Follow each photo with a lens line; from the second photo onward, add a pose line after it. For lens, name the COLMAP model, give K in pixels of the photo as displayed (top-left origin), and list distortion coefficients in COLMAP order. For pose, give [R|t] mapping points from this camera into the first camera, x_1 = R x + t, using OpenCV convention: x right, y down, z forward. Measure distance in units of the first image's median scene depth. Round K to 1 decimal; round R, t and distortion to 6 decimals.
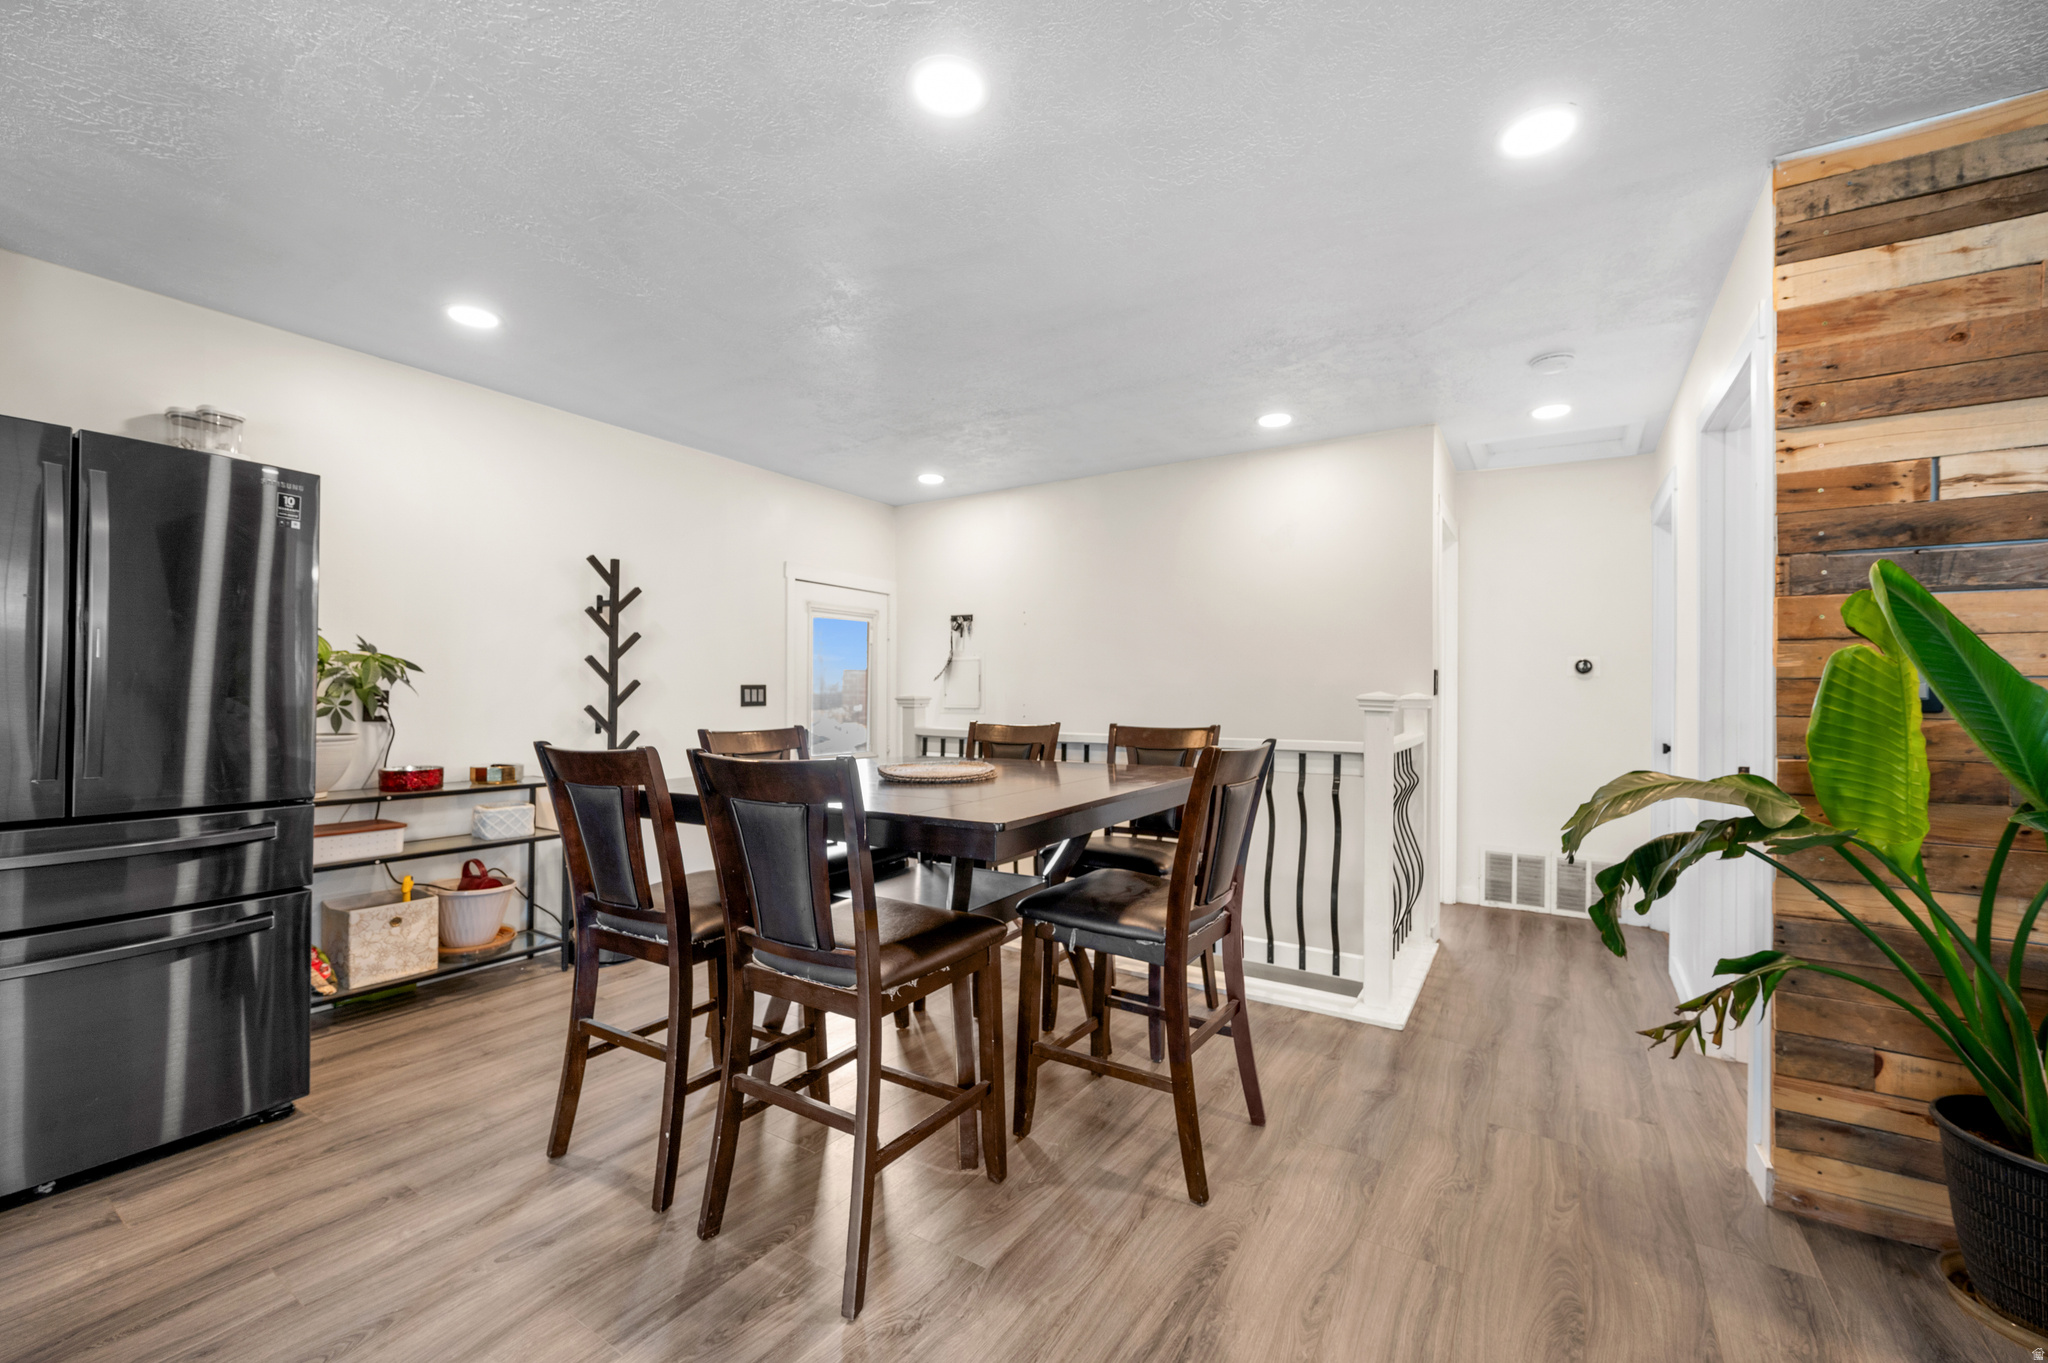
lens RADIAL K [[820.4, 0, 1030.9], [0, 820.4, 689.8], [0, 0, 1]] dist [-0.001279, -0.000051]
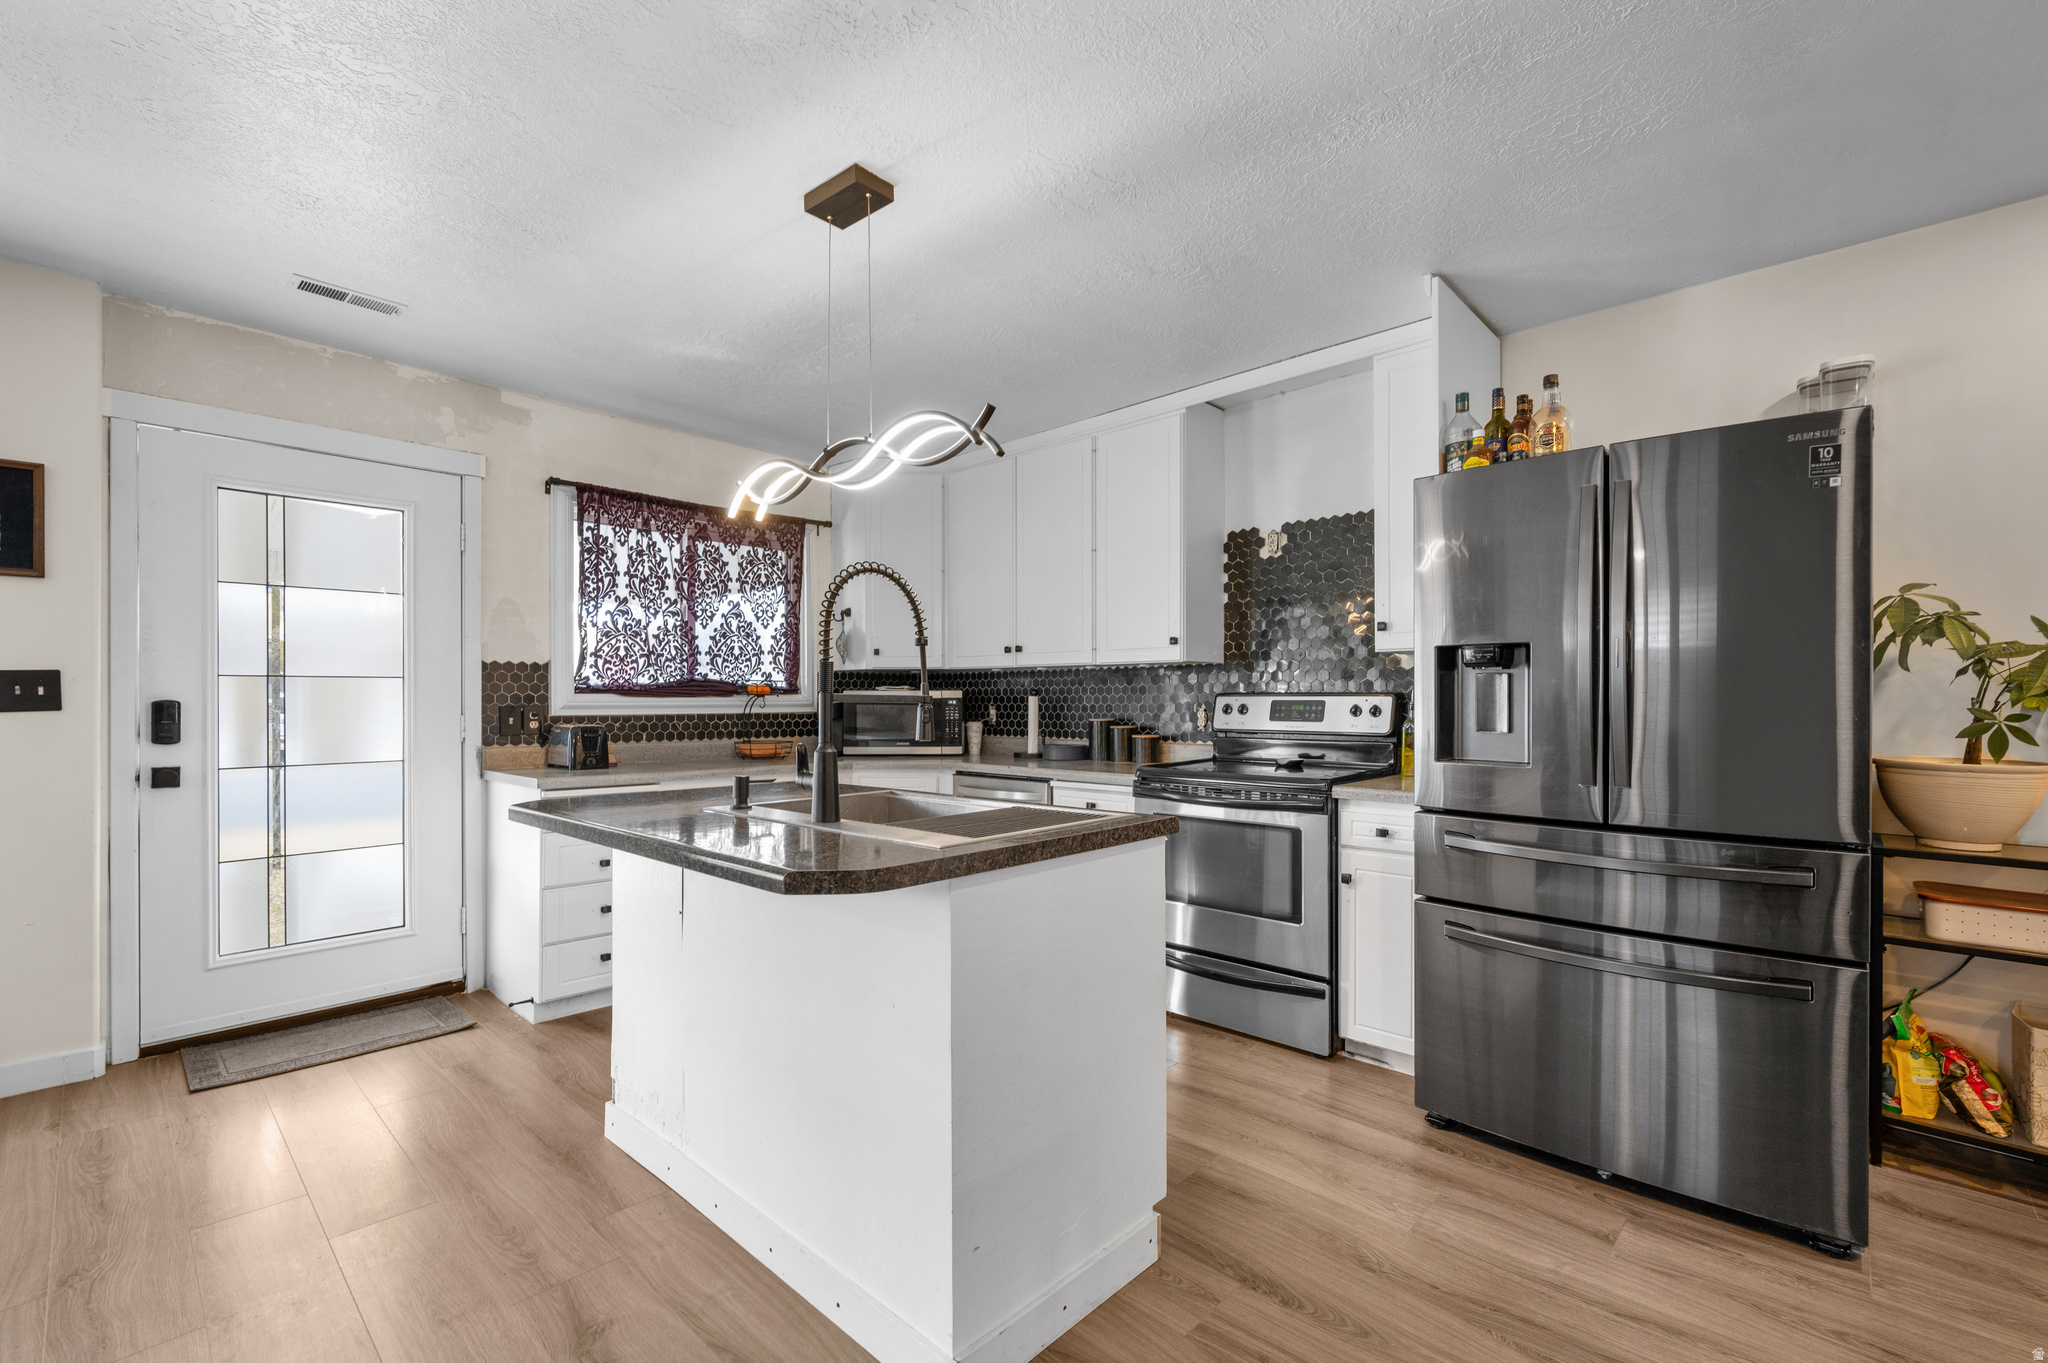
lens RADIAL K [[877.9, 0, 1024.3], [0, 877.9, 696.9], [0, 0, 1]] dist [0.001693, 0.000346]
pose [[-0.184824, -0.007168, -0.982746, 0.048185], [0.005030, 0.999953, -0.008239, 0.002263], [0.982759, -0.006466, -0.184779, 0.479399]]
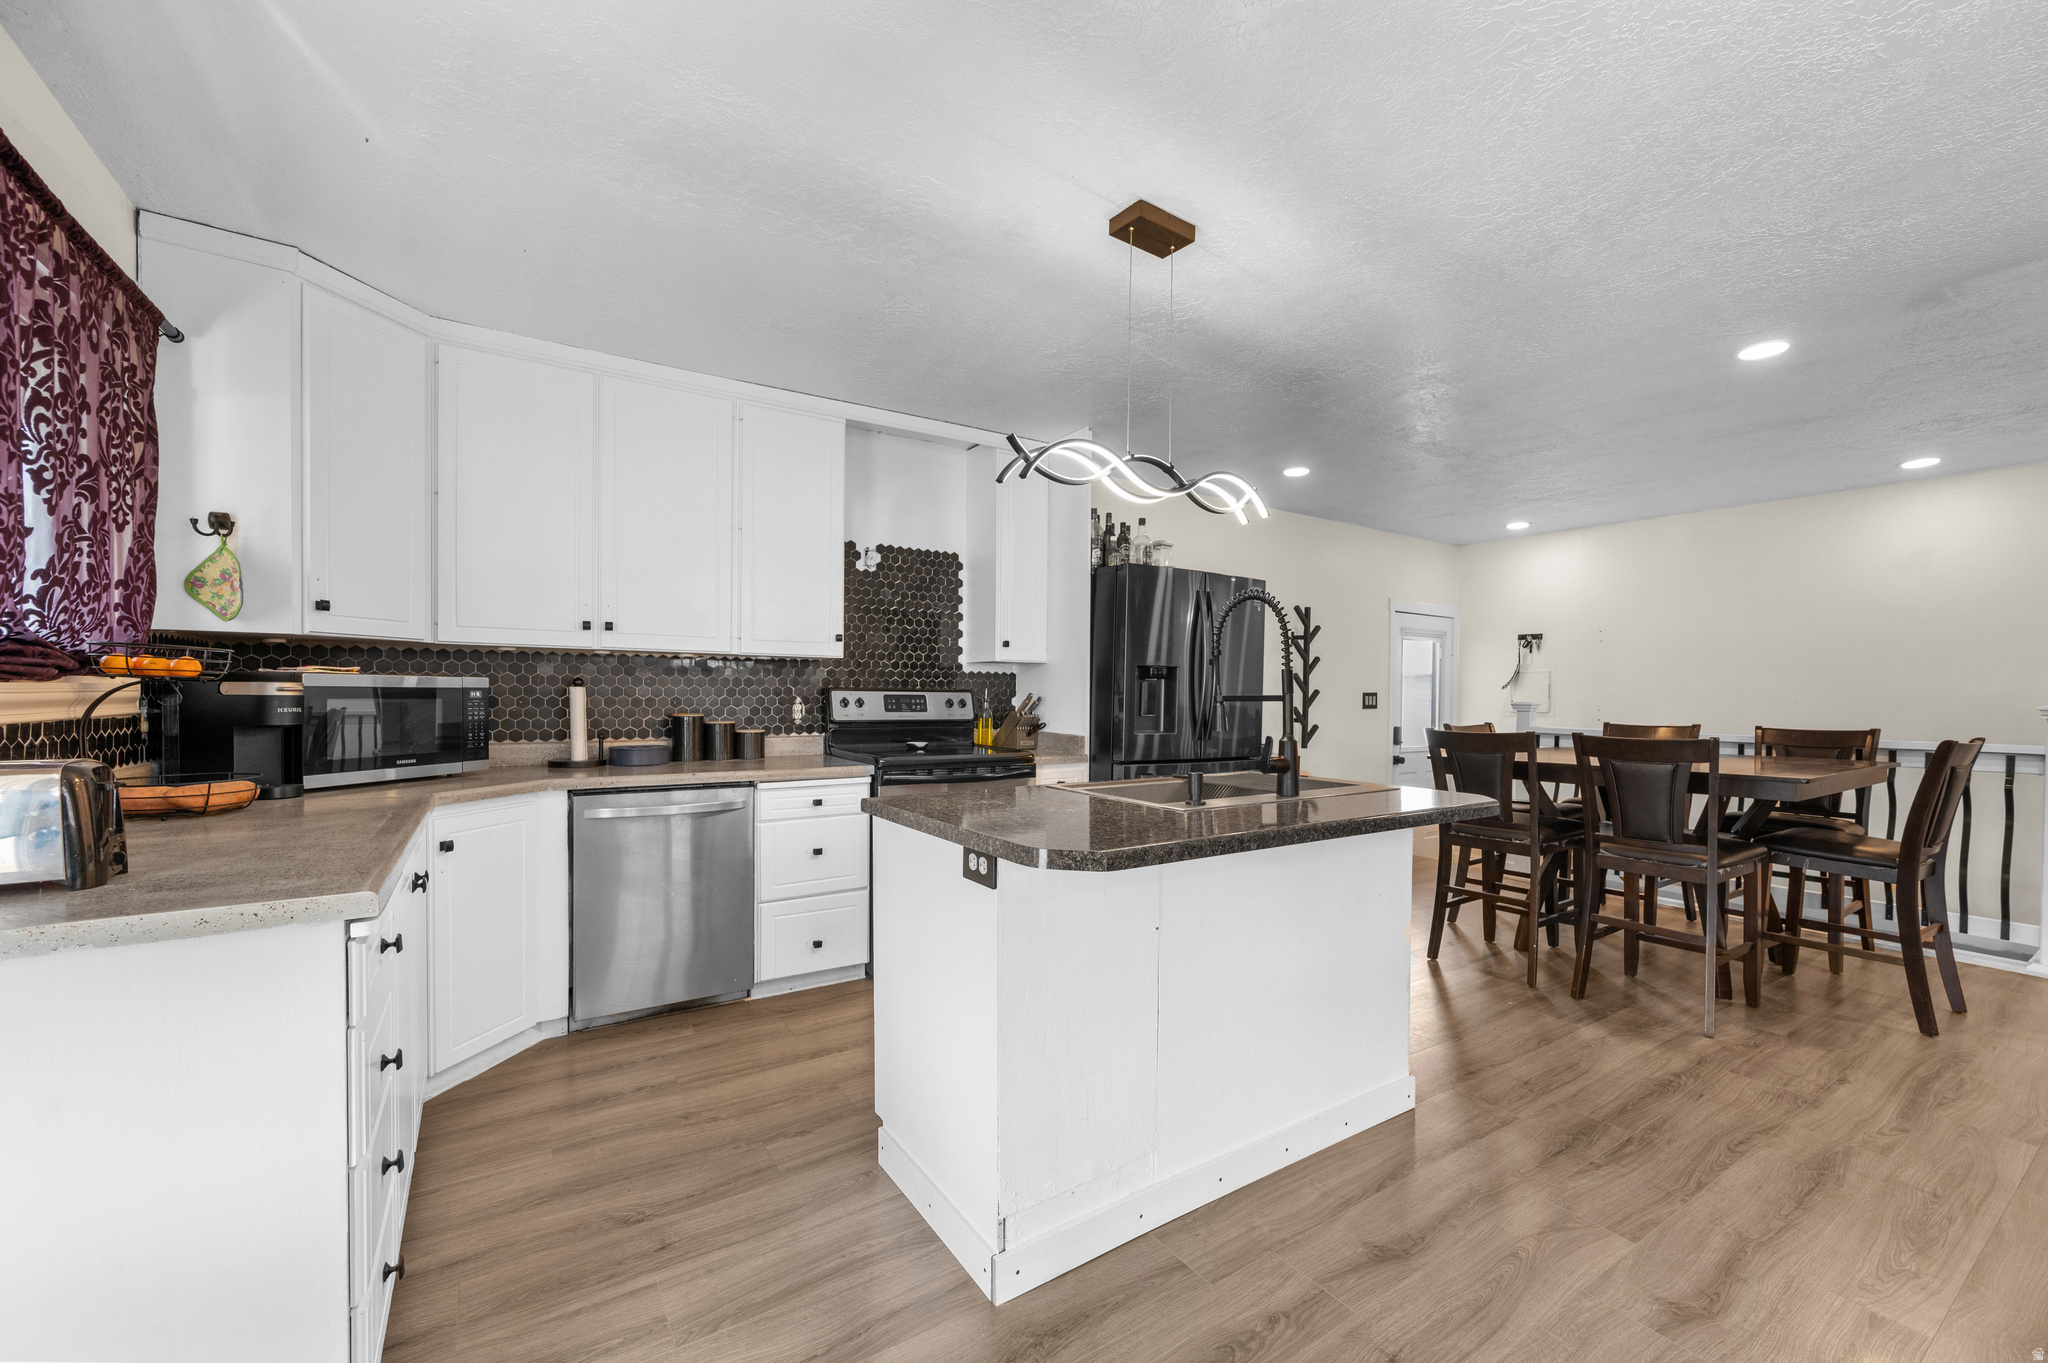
lens RADIAL K [[820.6, 0, 1033.3], [0, 820.6, 706.7], [0, 0, 1]] dist [-0.000298, -0.000203]
pose [[0.912359, 0.011678, -0.409224, -0.700859], [-0.004294, 0.999811, 0.018959, -0.013872], [0.409368, -0.015540, 0.912237, -1.070904]]
